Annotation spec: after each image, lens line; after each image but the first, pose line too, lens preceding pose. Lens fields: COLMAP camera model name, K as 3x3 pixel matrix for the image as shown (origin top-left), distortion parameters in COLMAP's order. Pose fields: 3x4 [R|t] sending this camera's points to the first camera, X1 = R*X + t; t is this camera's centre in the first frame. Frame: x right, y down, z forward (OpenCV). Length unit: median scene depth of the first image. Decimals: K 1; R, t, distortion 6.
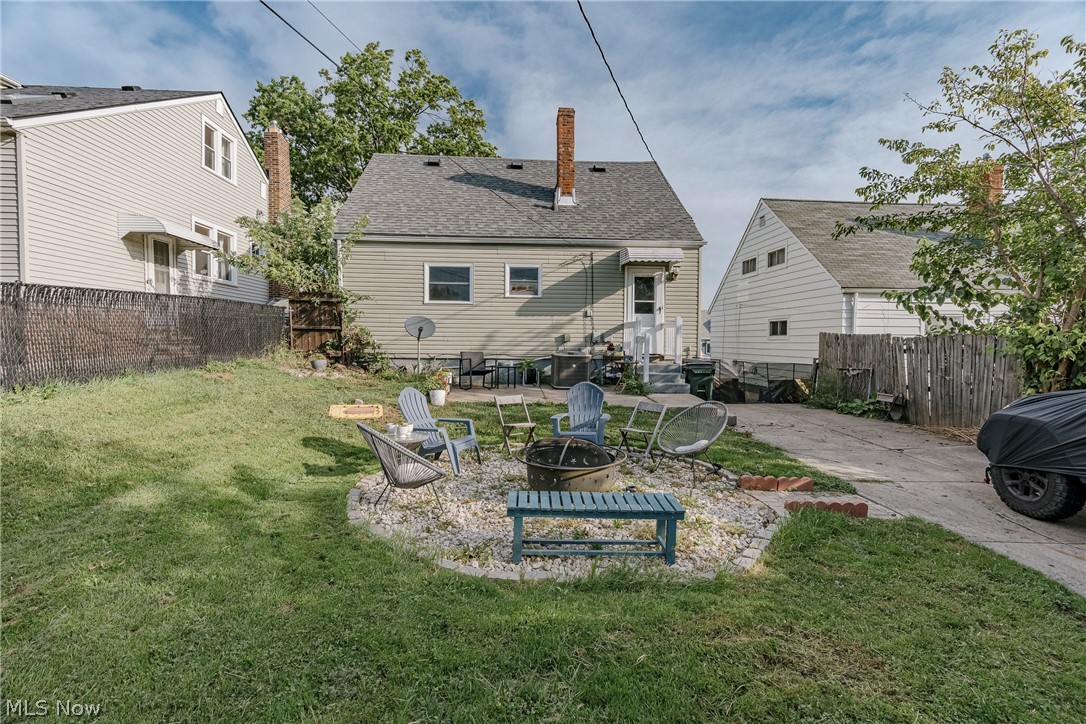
lens RADIAL K [[491.8, 0, 539.8], [0, 491.8, 359.0], [0, 0, 1]] dist [-0.009699, 0.000159]
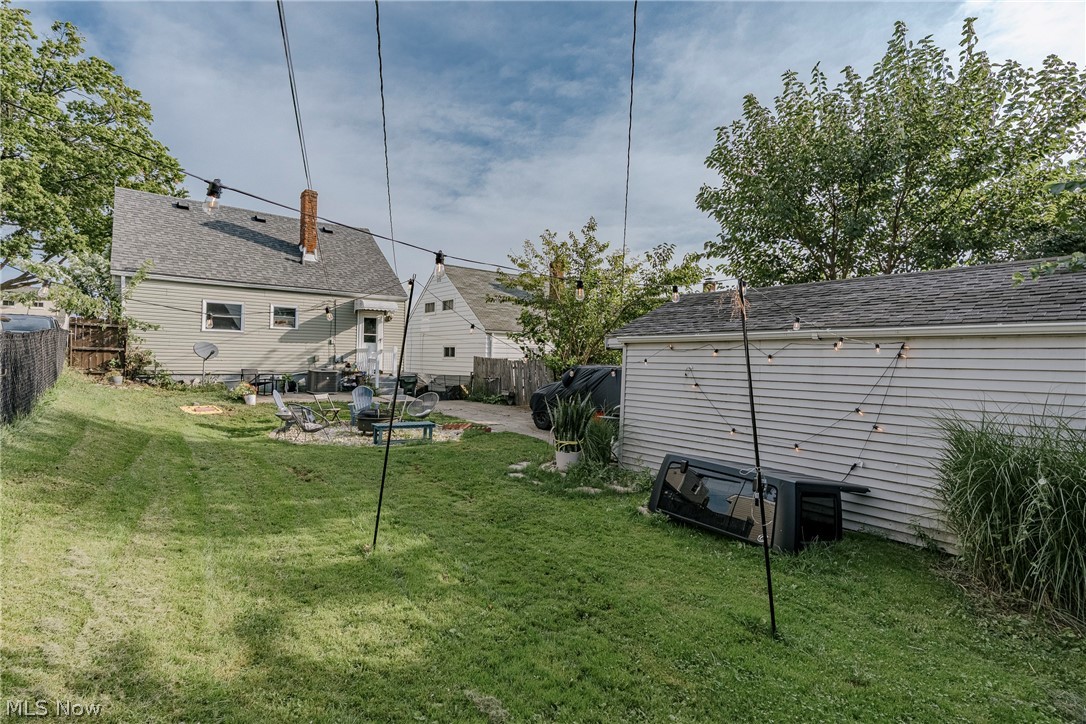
lens RADIAL K [[491.8, 0, 539.8], [0, 491.8, 359.0], [0, 0, 1]] dist [-0.009699, 0.000159]
pose [[0.793663, 0.008838, 0.608294, -0.285372], [0.008976, 0.999615, -0.026235, 0.000487], [-0.608292, 0.026282, 0.793278, -0.491928]]
